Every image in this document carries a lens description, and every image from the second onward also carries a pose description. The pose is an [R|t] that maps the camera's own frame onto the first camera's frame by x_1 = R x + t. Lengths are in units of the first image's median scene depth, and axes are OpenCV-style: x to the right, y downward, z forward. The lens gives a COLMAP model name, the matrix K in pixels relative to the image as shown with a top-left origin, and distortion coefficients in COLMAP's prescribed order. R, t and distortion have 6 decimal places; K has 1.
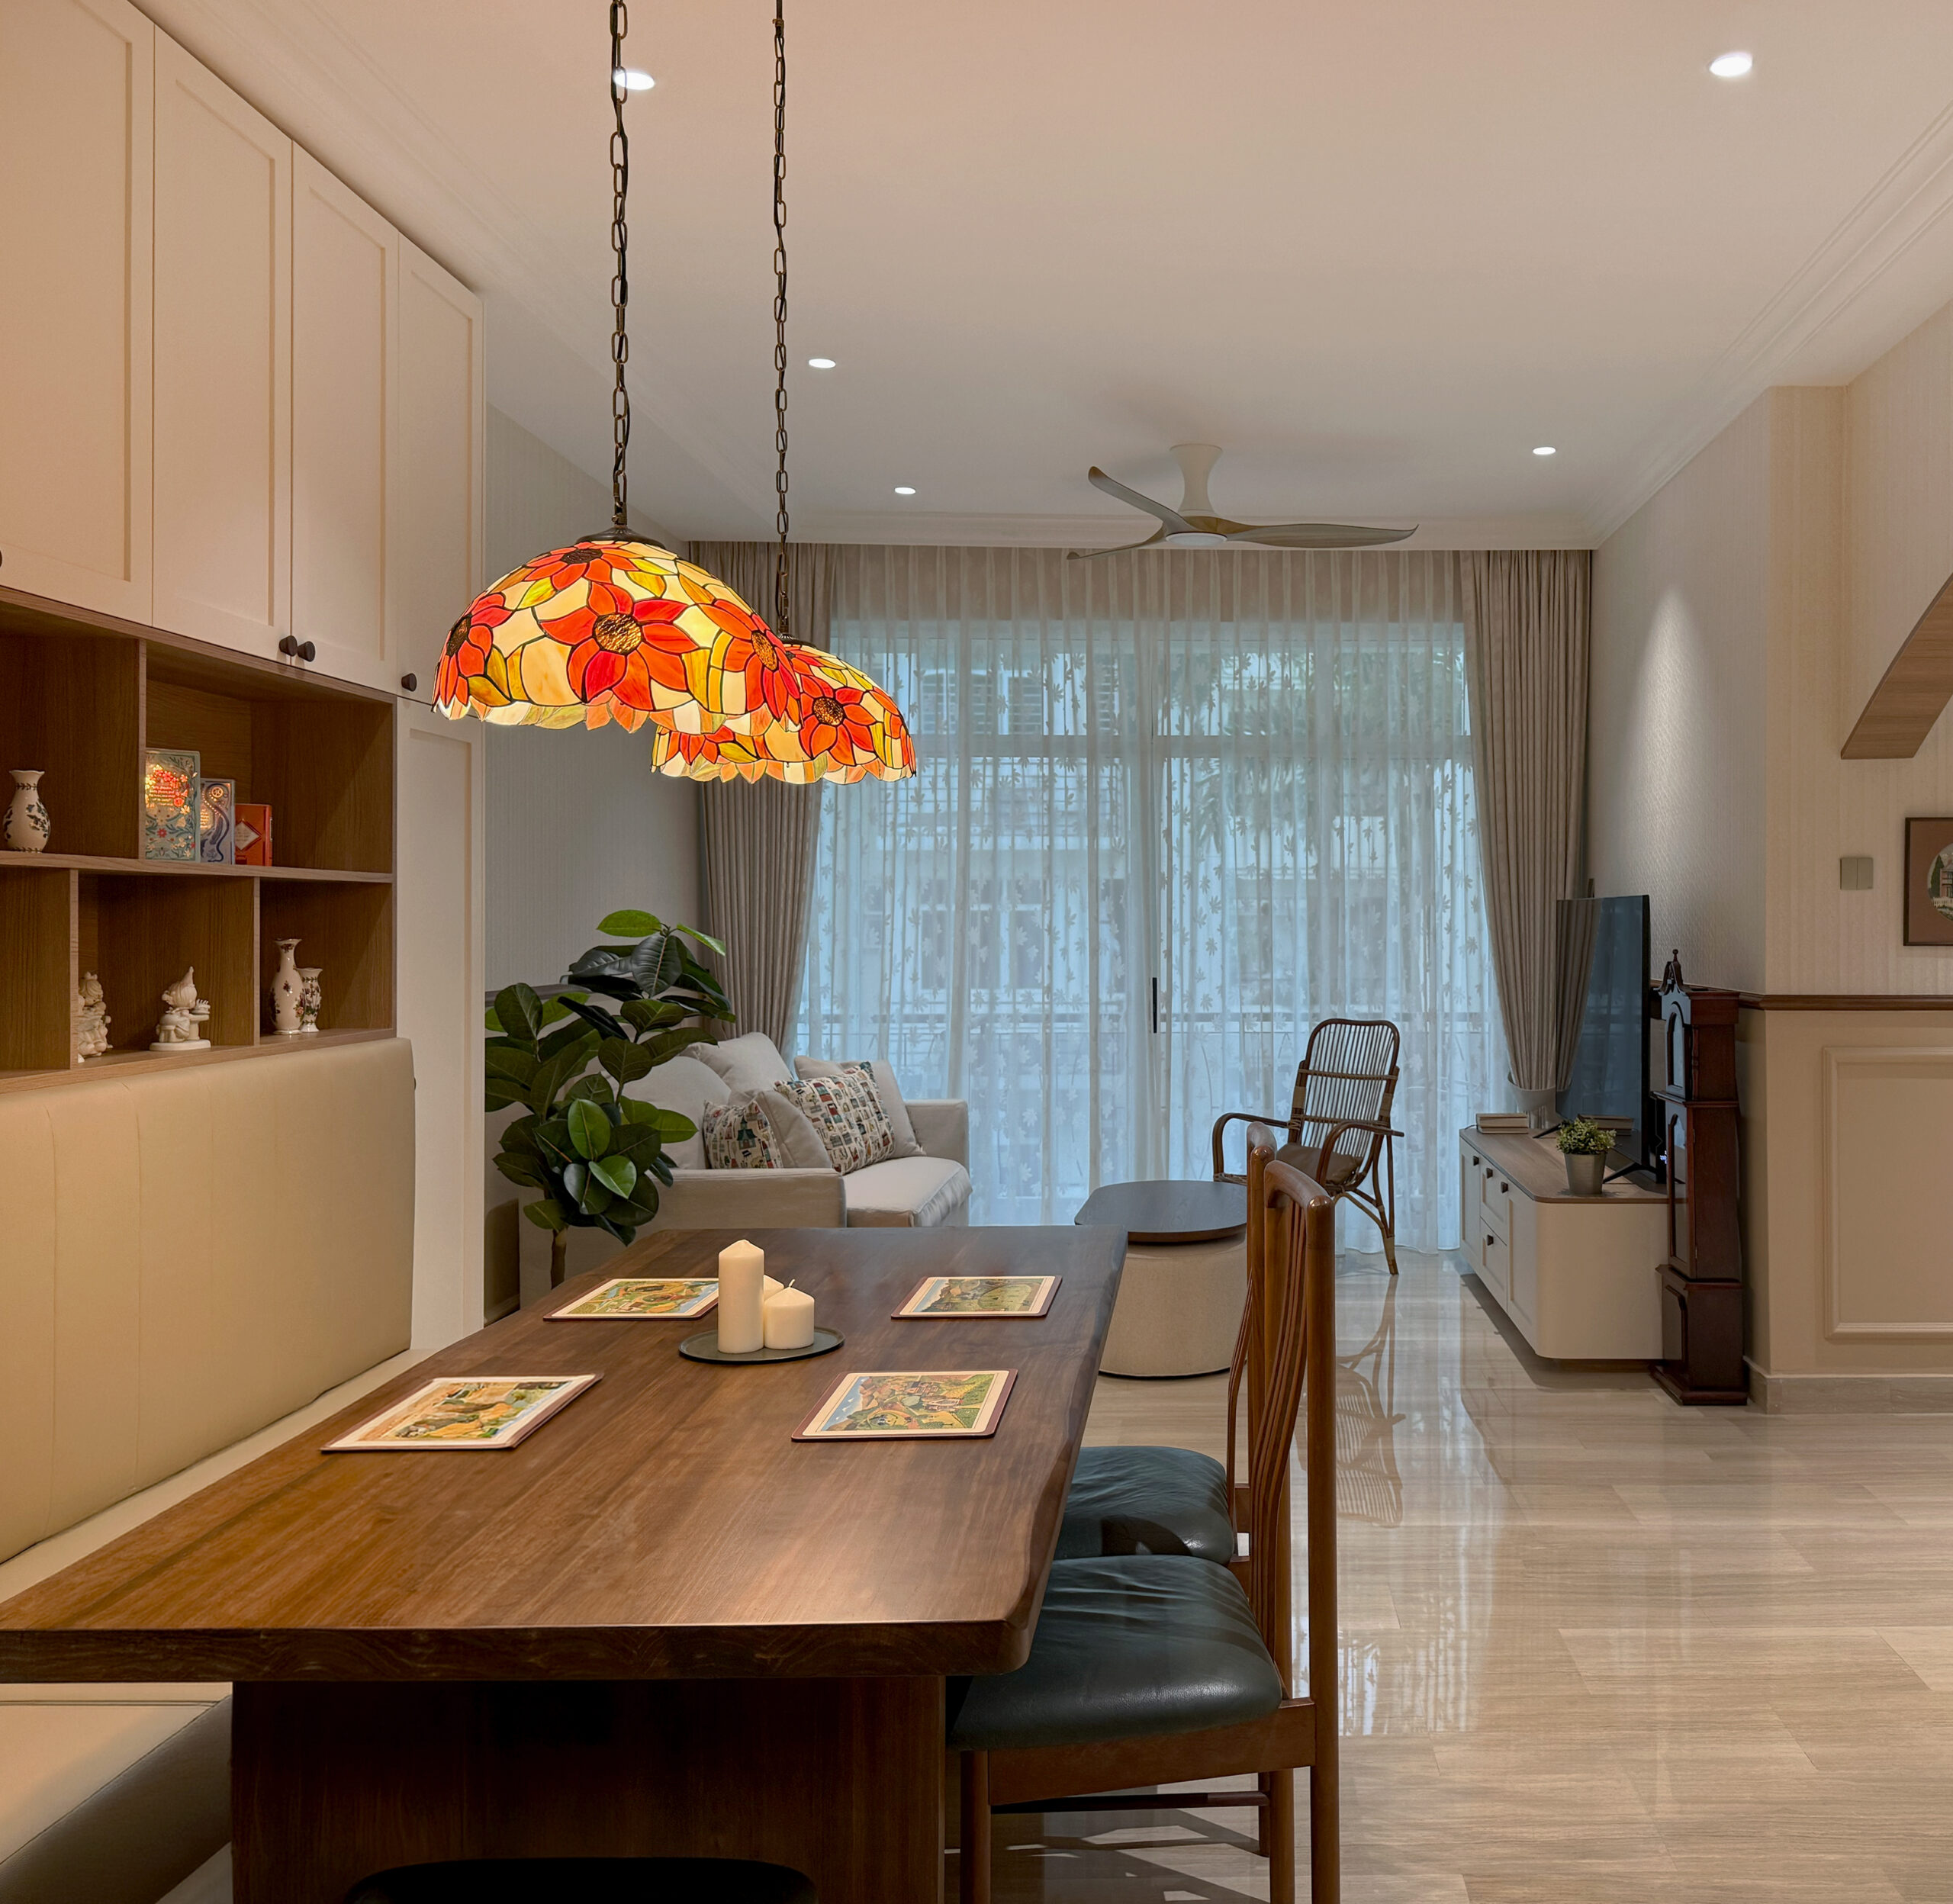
lens RADIAL K [[1896.7, 0, 1053.8], [0, 1896.7, 938.1], [0, 0, 1]] dist [0.071640, 0.000000]
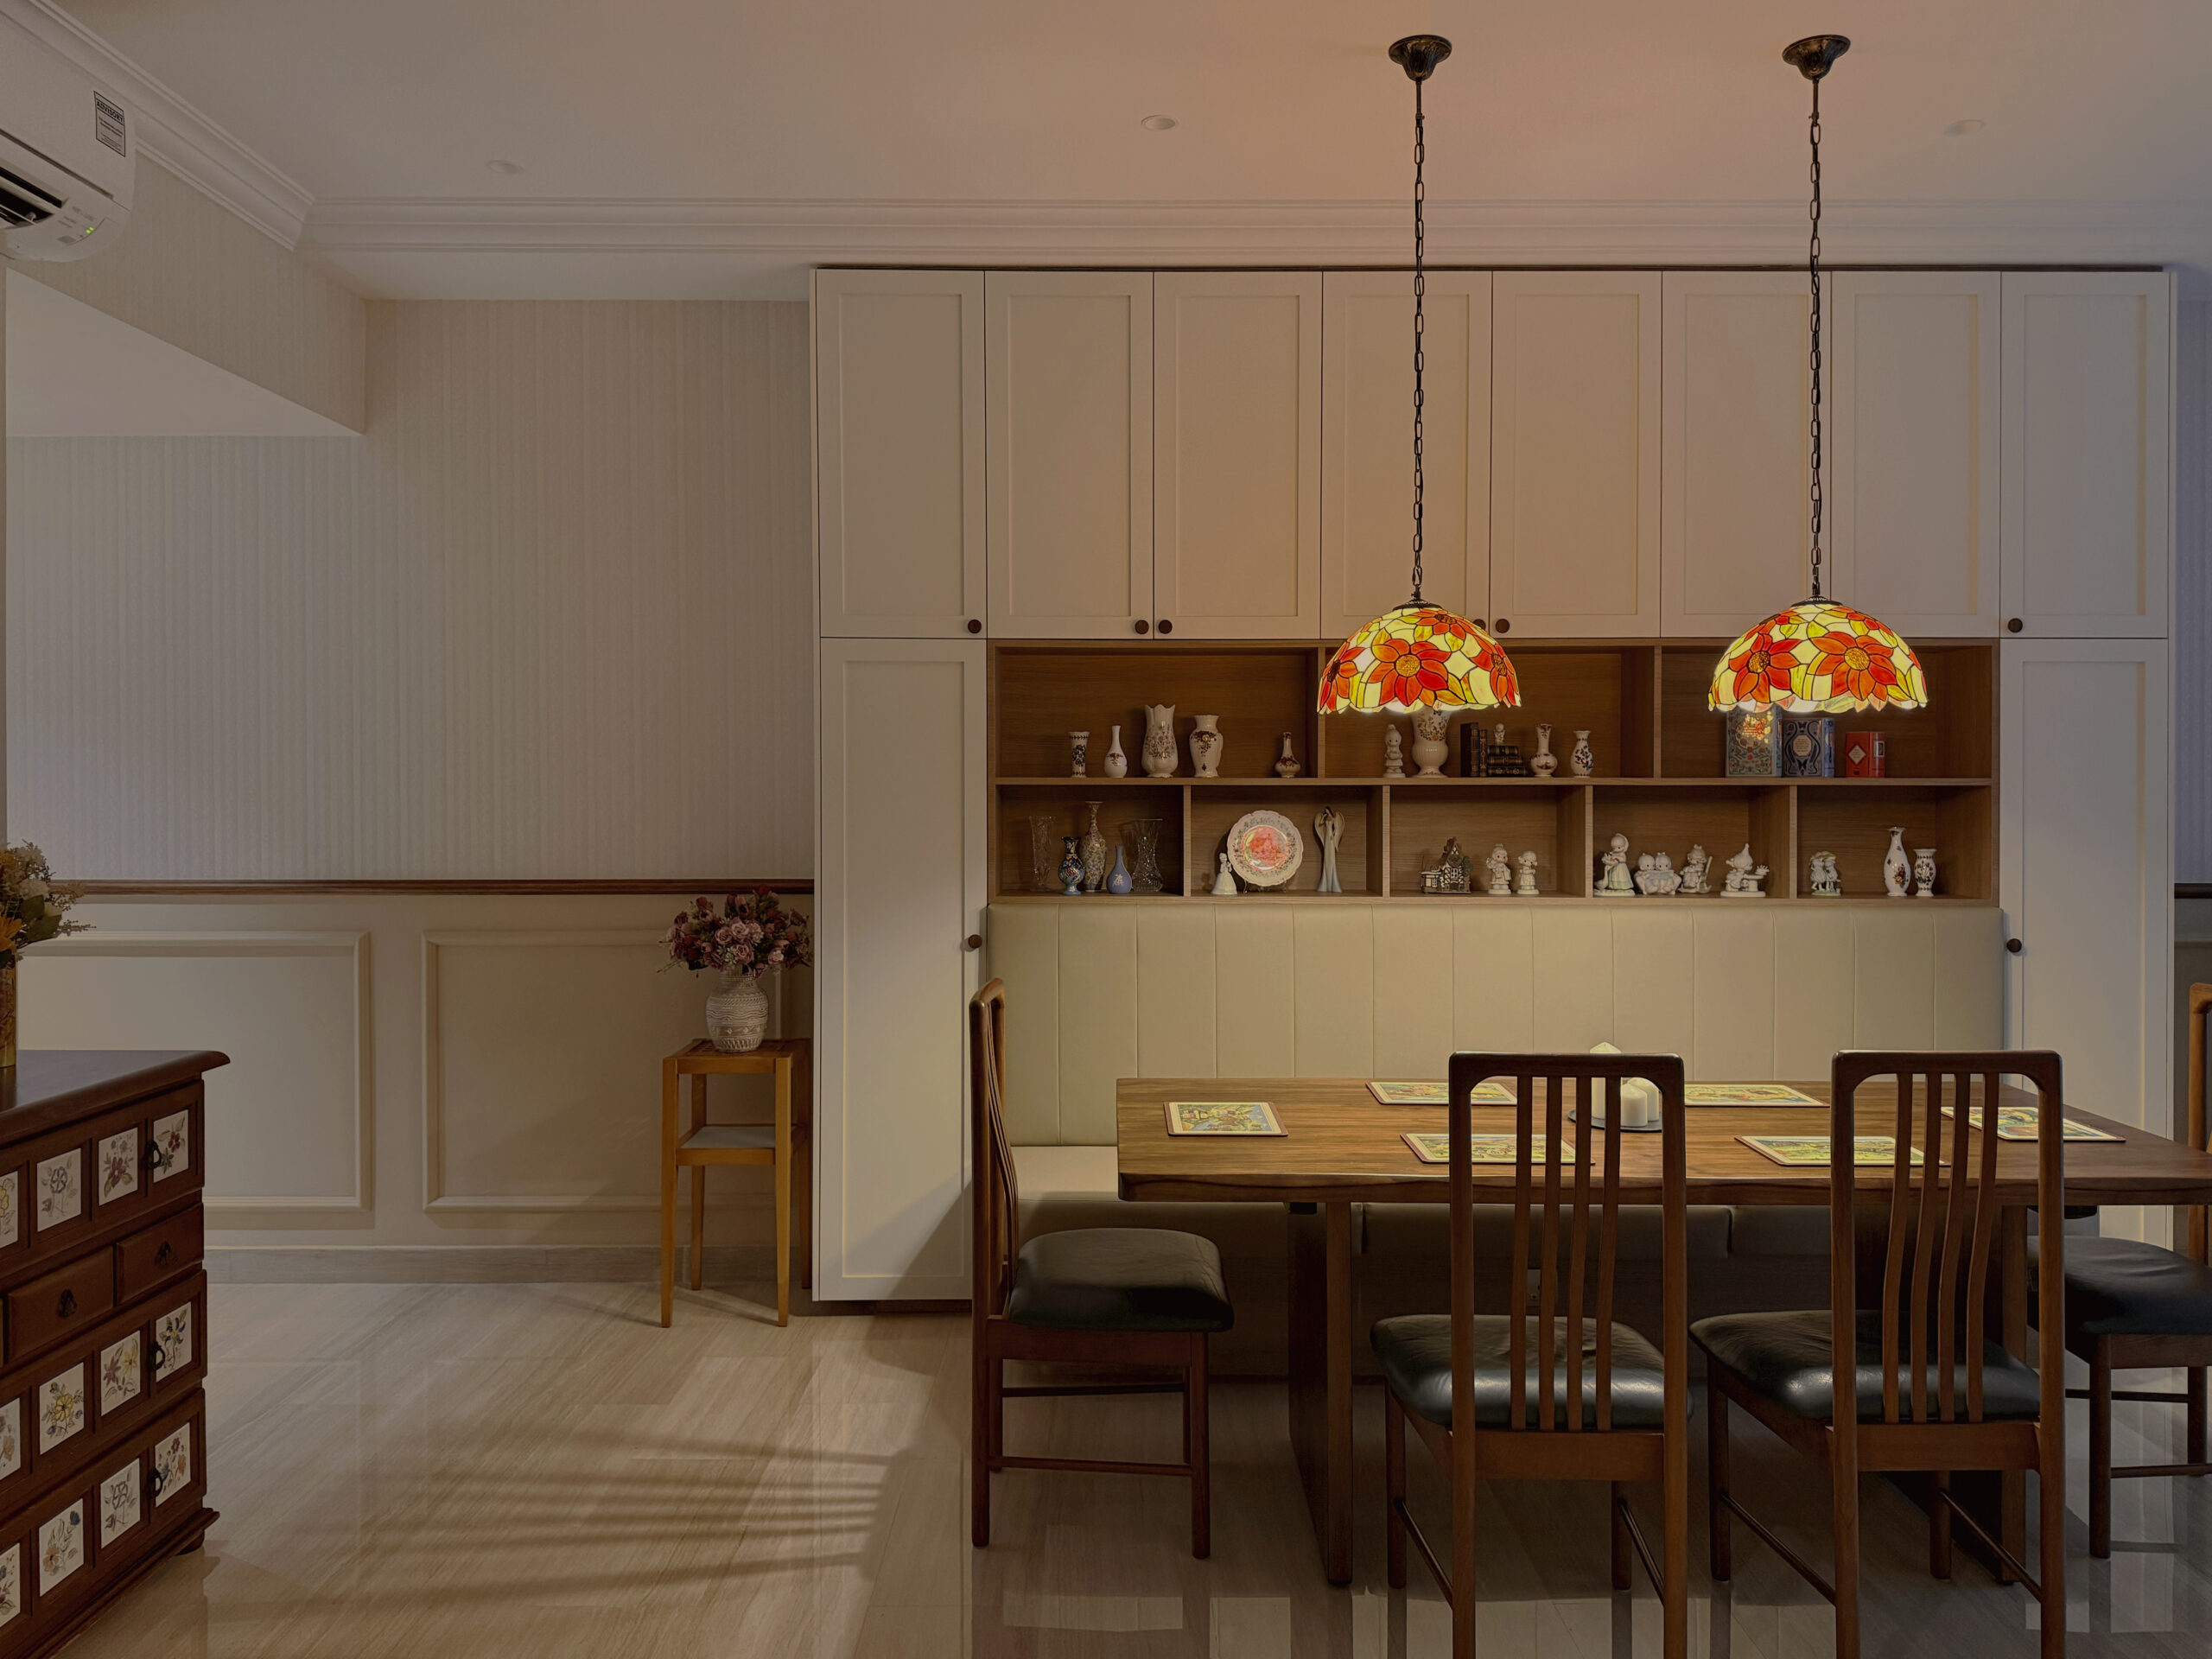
lens RADIAL K [[1542.3, 0, 1118.6], [0, 1542.3, 815.9], [0, 0, 1]] dist [0.060509, -0.094899]
pose [[-0.023037, 0.021587, -0.999502, 0.730893], [-0.014478, 0.999655, 0.021924, -0.024970], [0.999630, 0.014976, -0.022717, 0.466820]]
